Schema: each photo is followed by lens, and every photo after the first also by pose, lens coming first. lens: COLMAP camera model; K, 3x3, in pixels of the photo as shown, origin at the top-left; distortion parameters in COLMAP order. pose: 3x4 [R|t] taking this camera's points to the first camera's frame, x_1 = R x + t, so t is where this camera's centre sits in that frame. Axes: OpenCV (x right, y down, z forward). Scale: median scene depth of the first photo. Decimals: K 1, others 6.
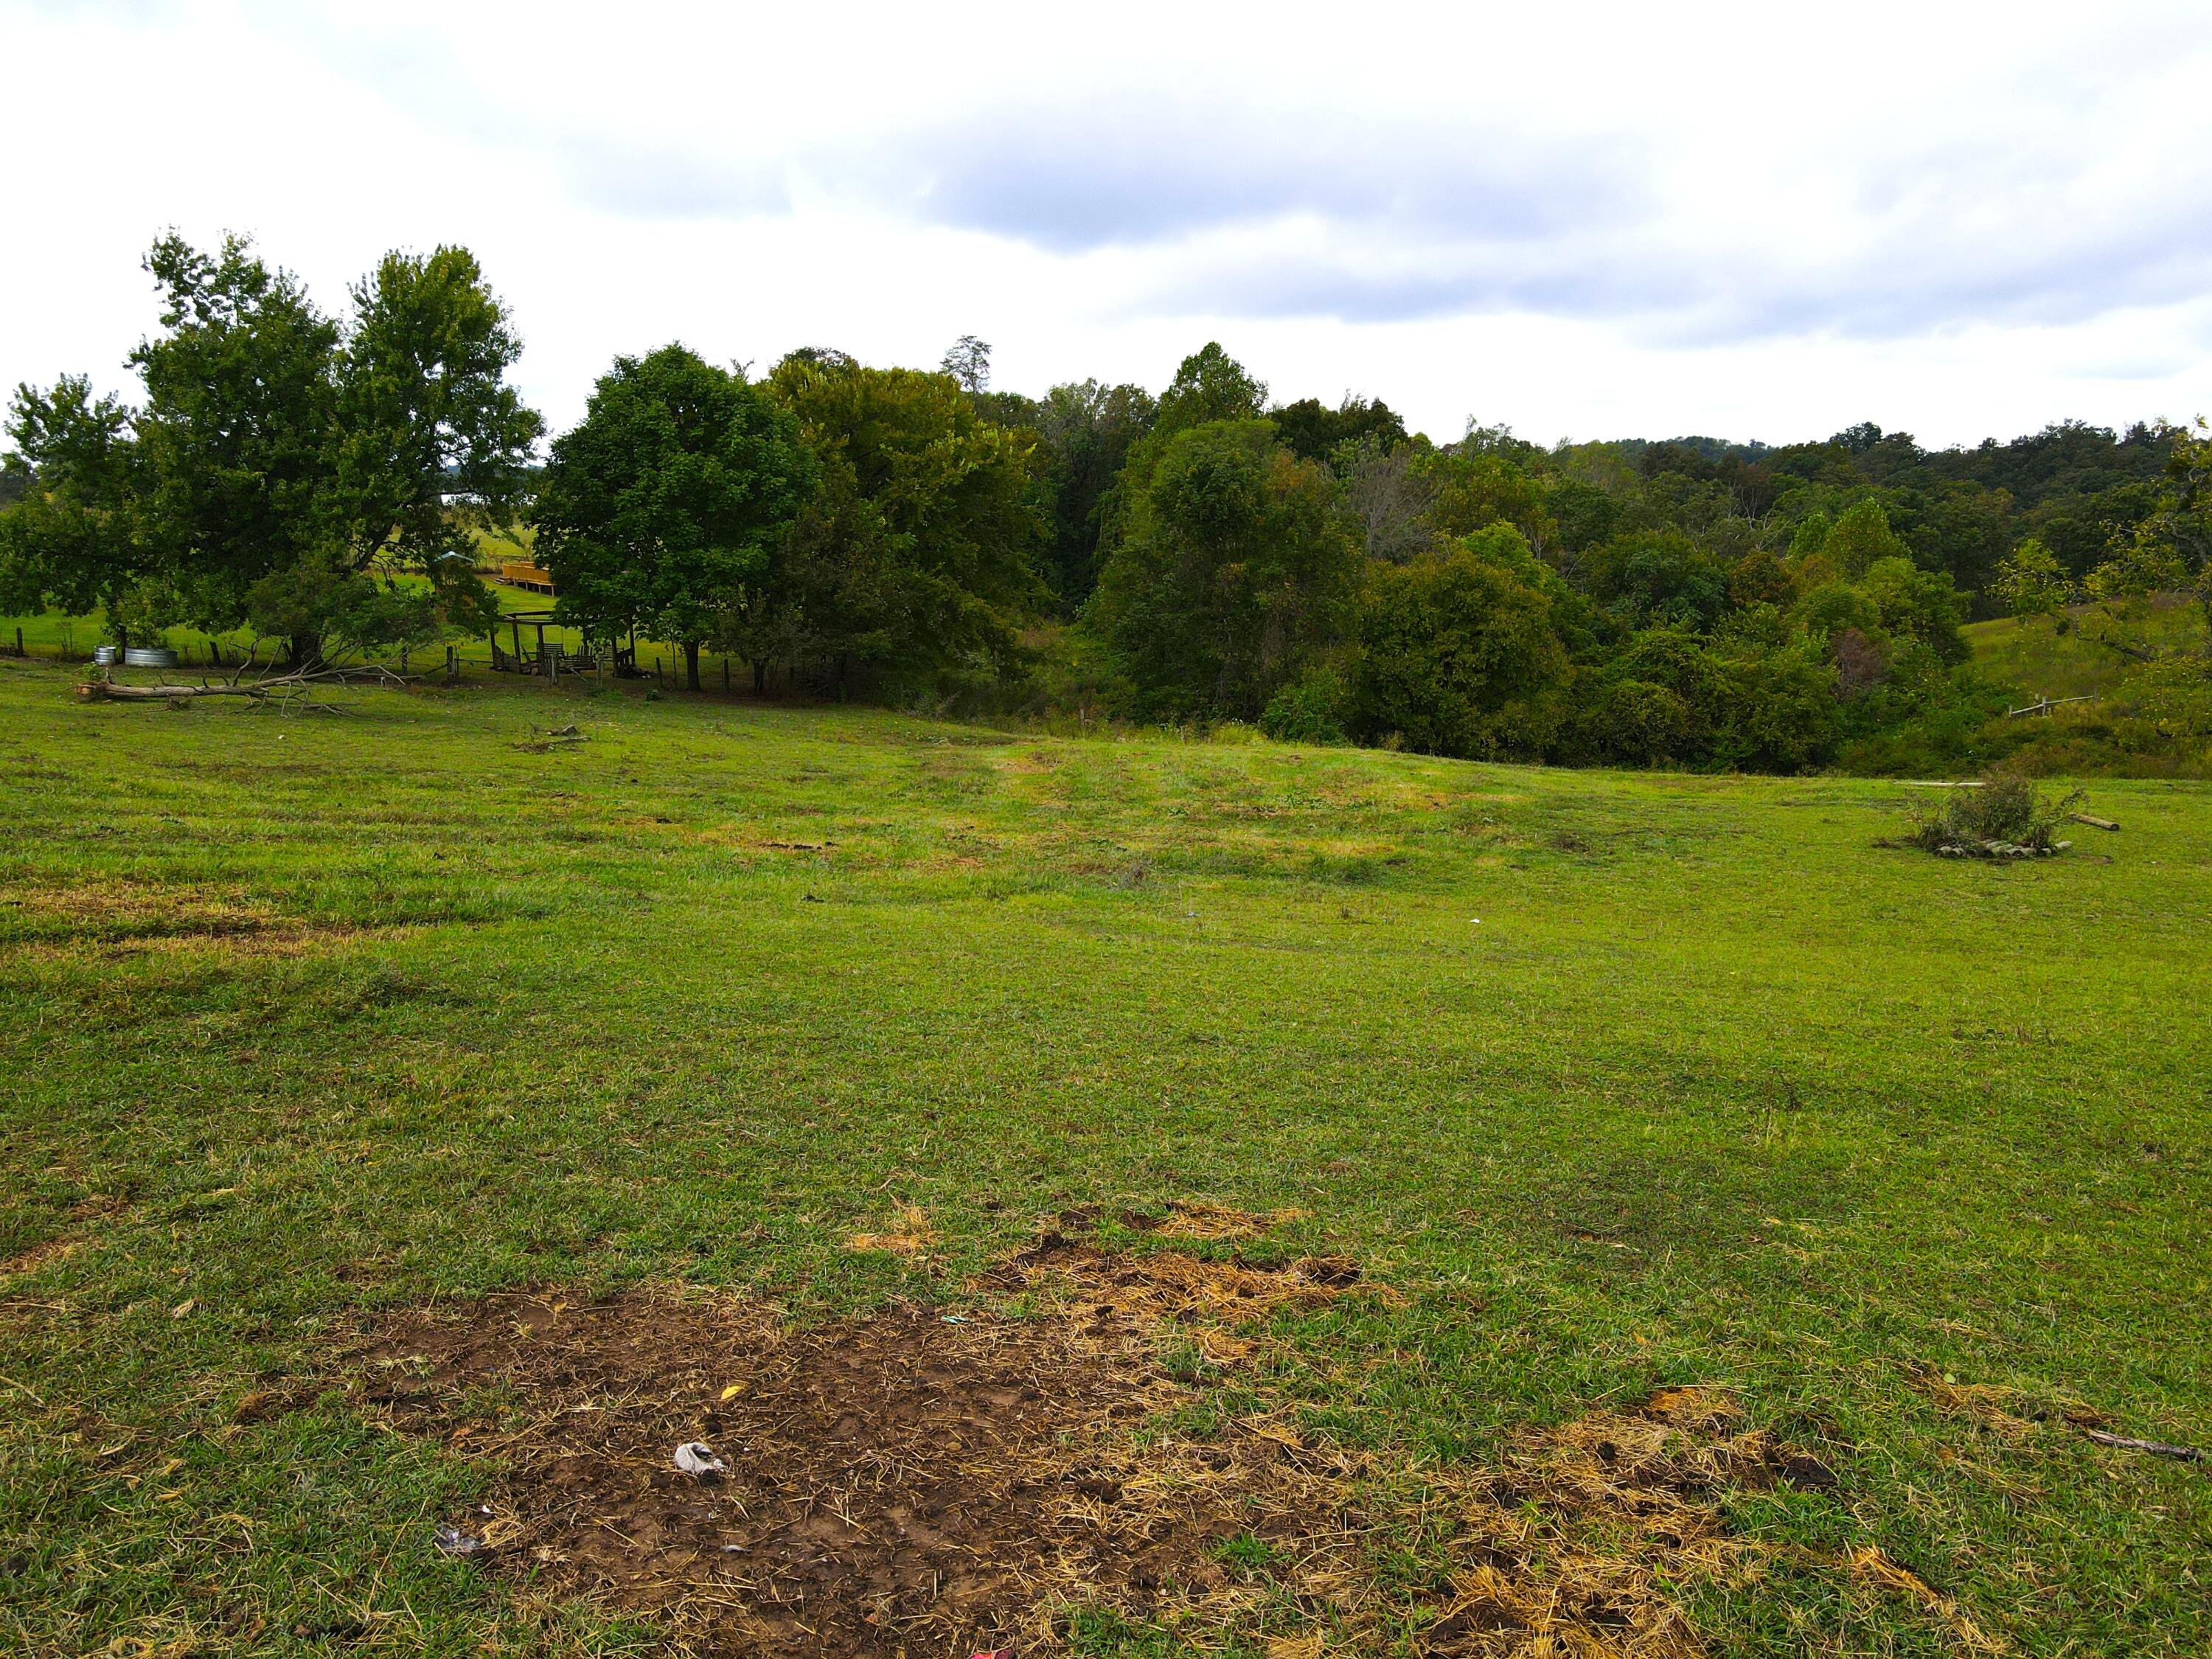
lens RADIAL K [[1588.2, 0, 1106.0], [0, 1588.2, 829.5], [0, 0, 1]] dist [-0.040033, 0.068376]
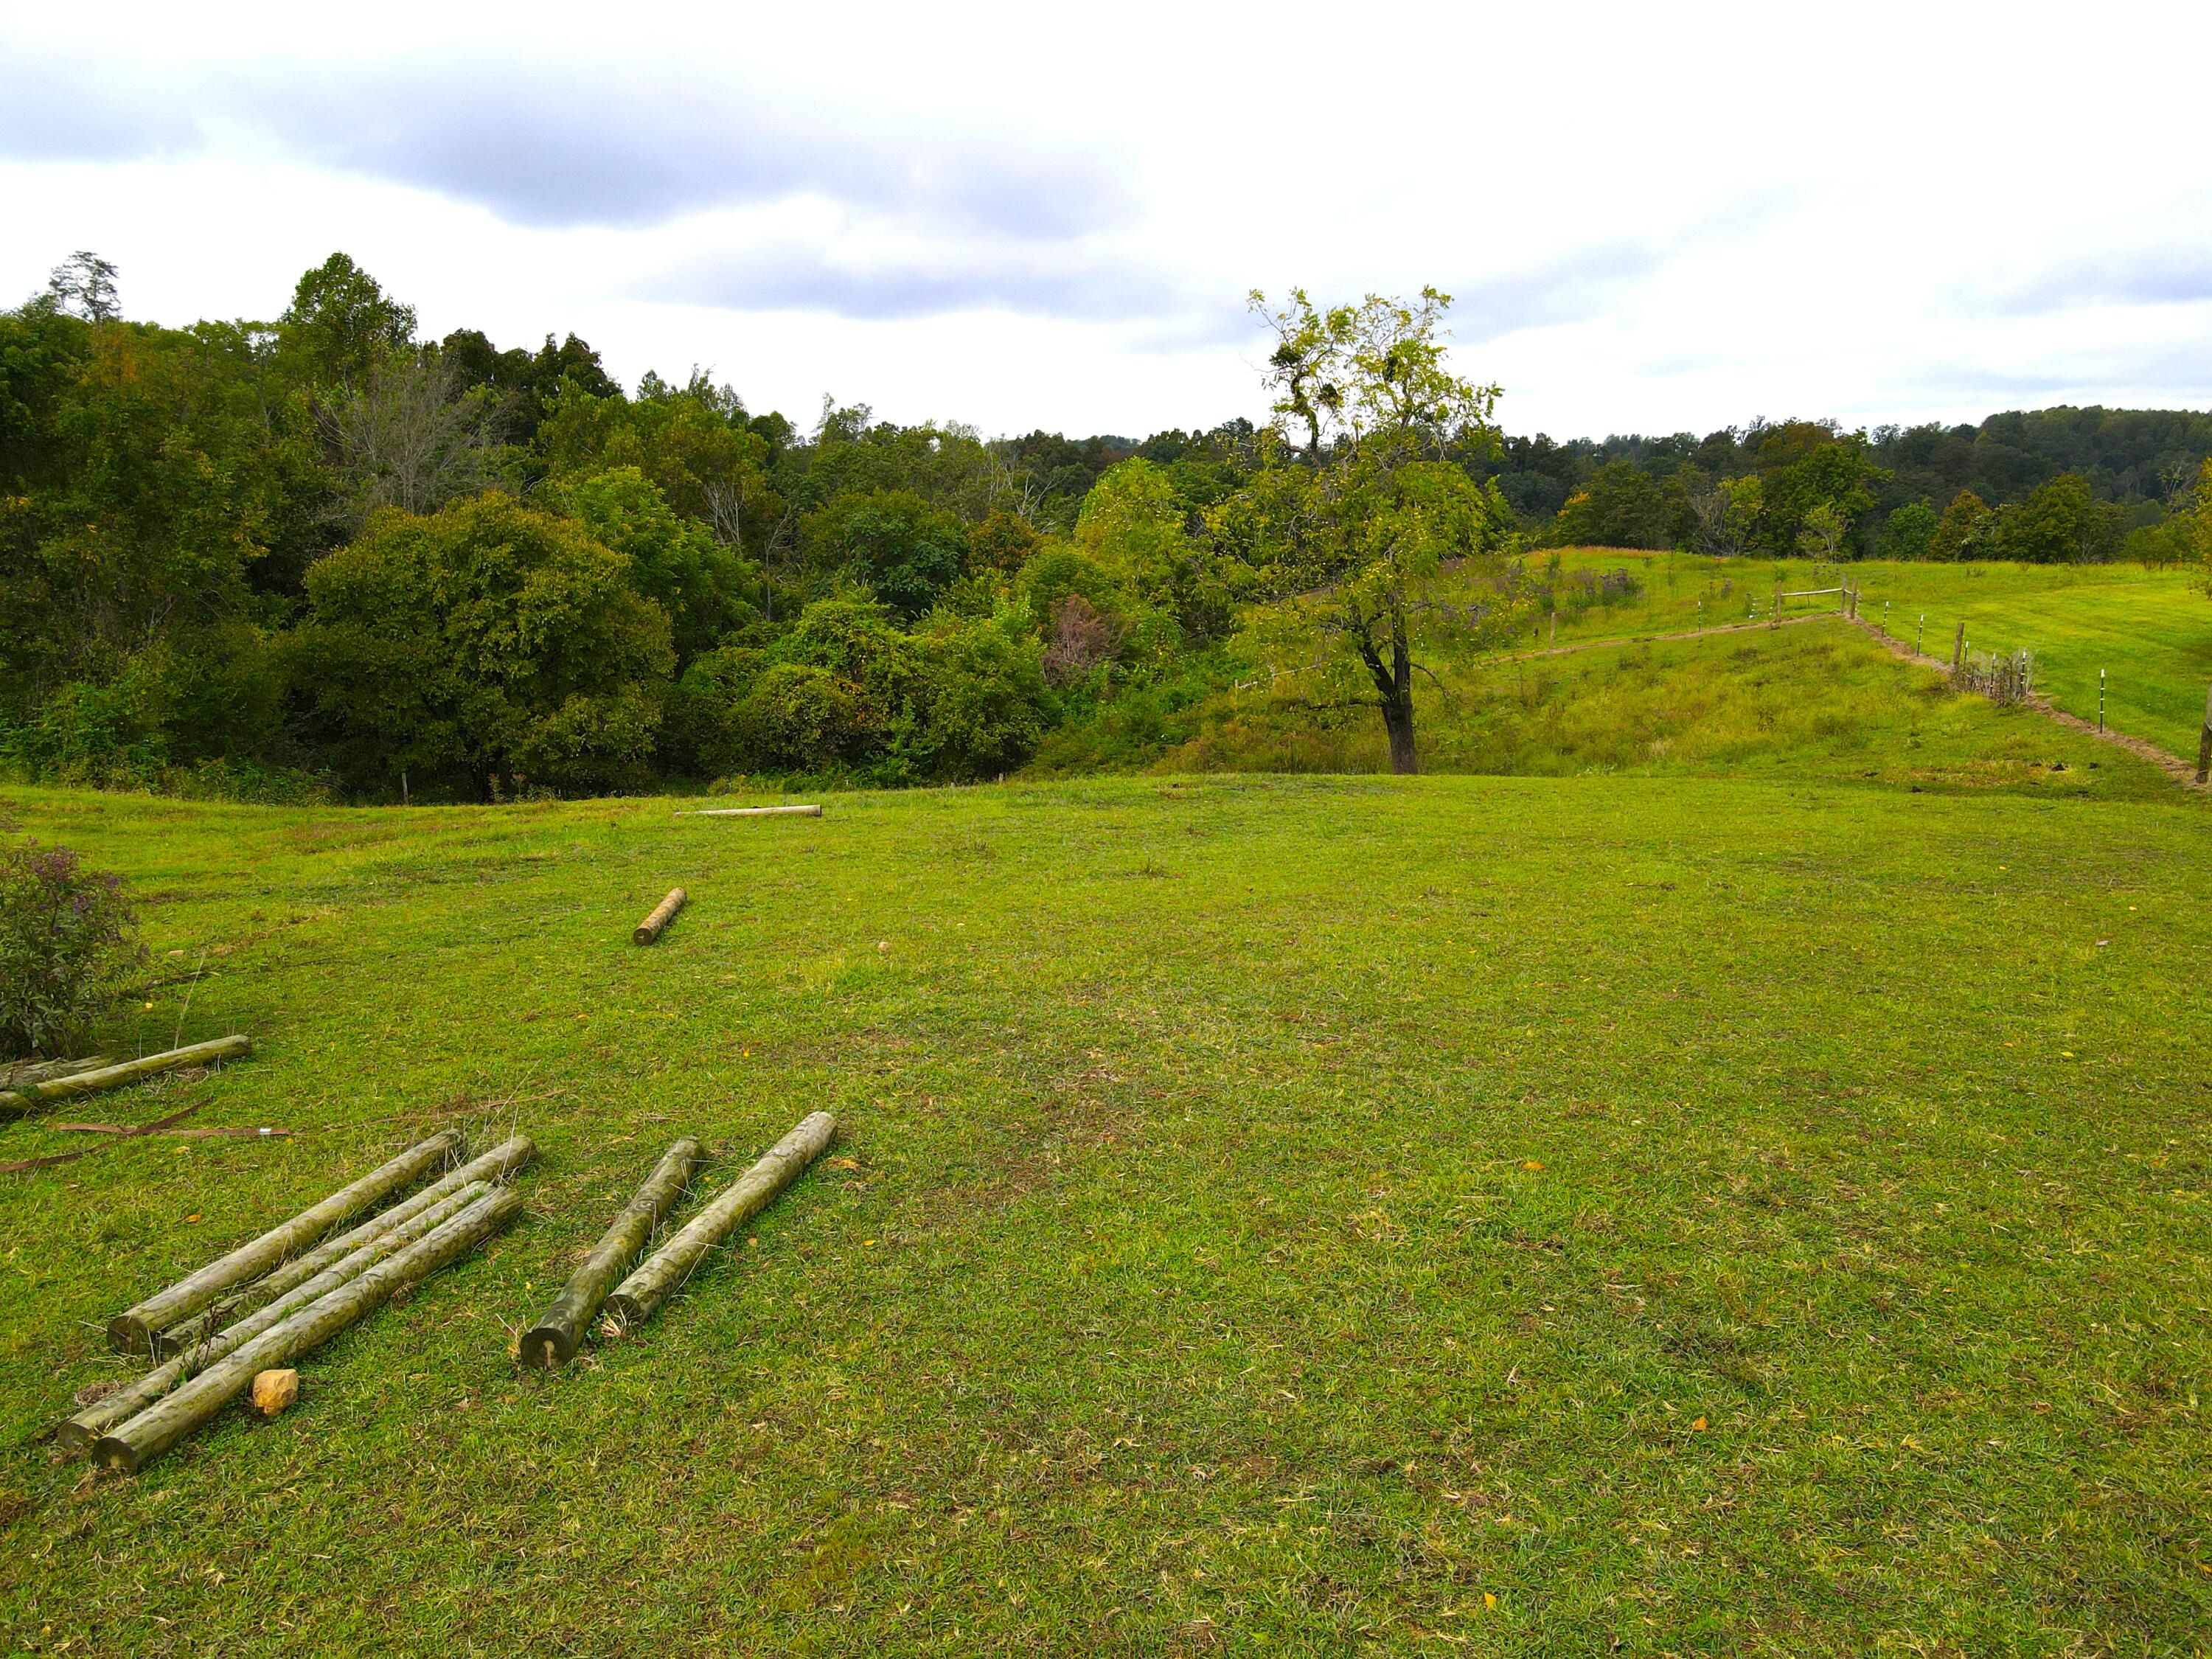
lens RADIAL K [[1588.2, 0, 1106.0], [0, 1588.2, 829.5], [0, 0, 1]] dist [-0.040033, 0.068376]
pose [[0.944734, -0.063929, 0.321545, 0.221978], [0.064231, 0.997888, 0.009682, -0.009204], [-0.321485, 0.011506, 0.946845, 0.201121]]
